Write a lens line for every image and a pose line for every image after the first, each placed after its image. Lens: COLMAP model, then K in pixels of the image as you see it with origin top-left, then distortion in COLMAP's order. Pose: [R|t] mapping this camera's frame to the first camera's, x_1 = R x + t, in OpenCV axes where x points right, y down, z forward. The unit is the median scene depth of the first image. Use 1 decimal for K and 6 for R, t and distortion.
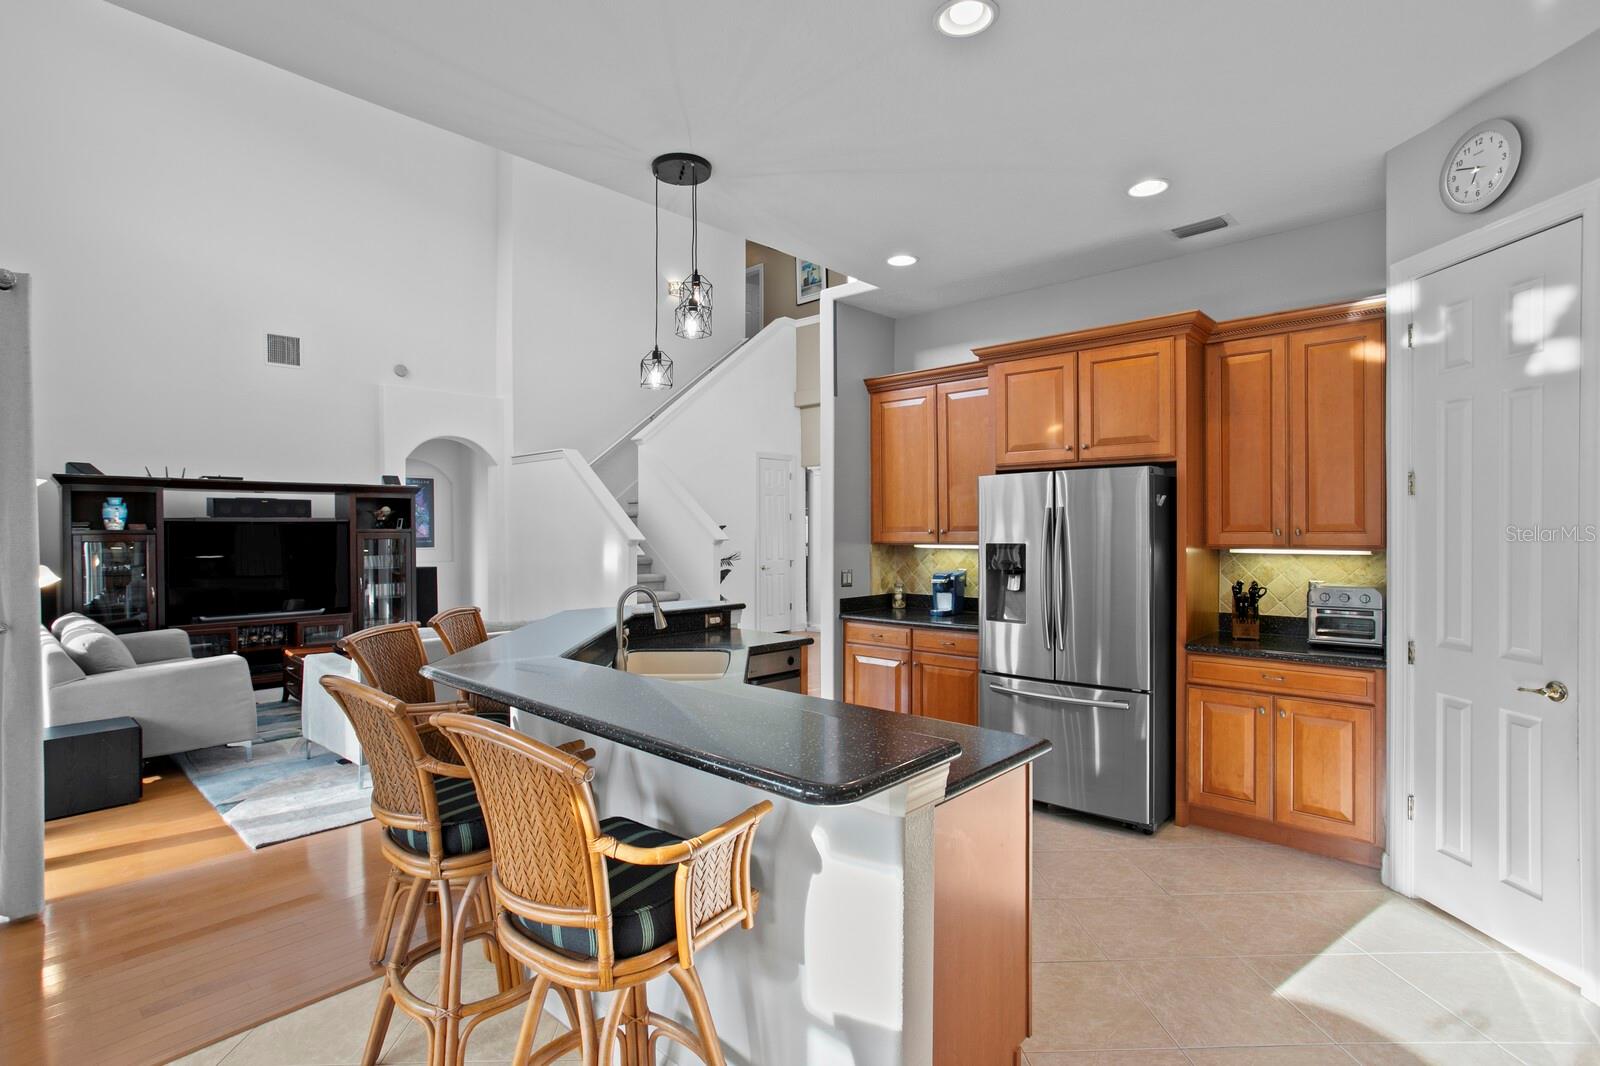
lens RADIAL K [[764.3, 0, 817.7], [0, 764.3, 536.8], [0, 0, 1]] dist [0.003608, 0.001408]
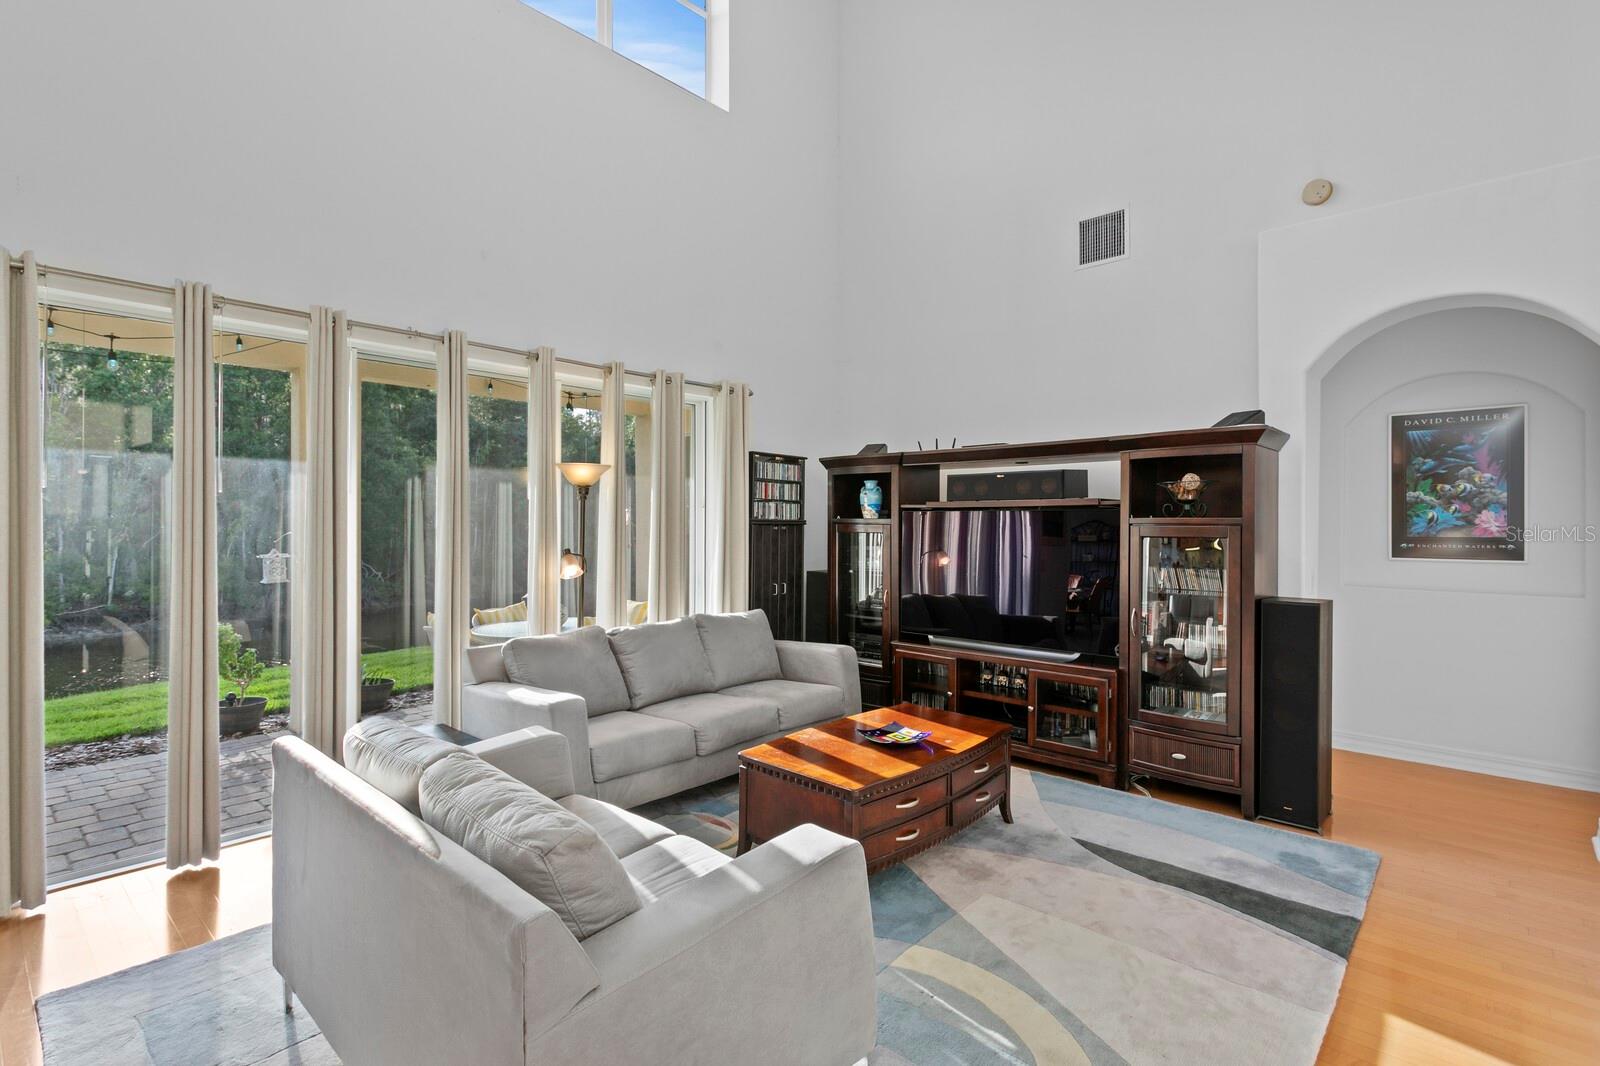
lens RADIAL K [[764.3, 0, 763.3], [0, 764.3, 505.6], [0, 0, 1]] dist [0.003608, 0.001408]
pose [[-0.048803, -0.010364, -0.998755, -0.047823], [-0.012629, 0.999873, -0.009759, -0.010516], [0.998729, 0.012137, -0.048927, 0.777581]]
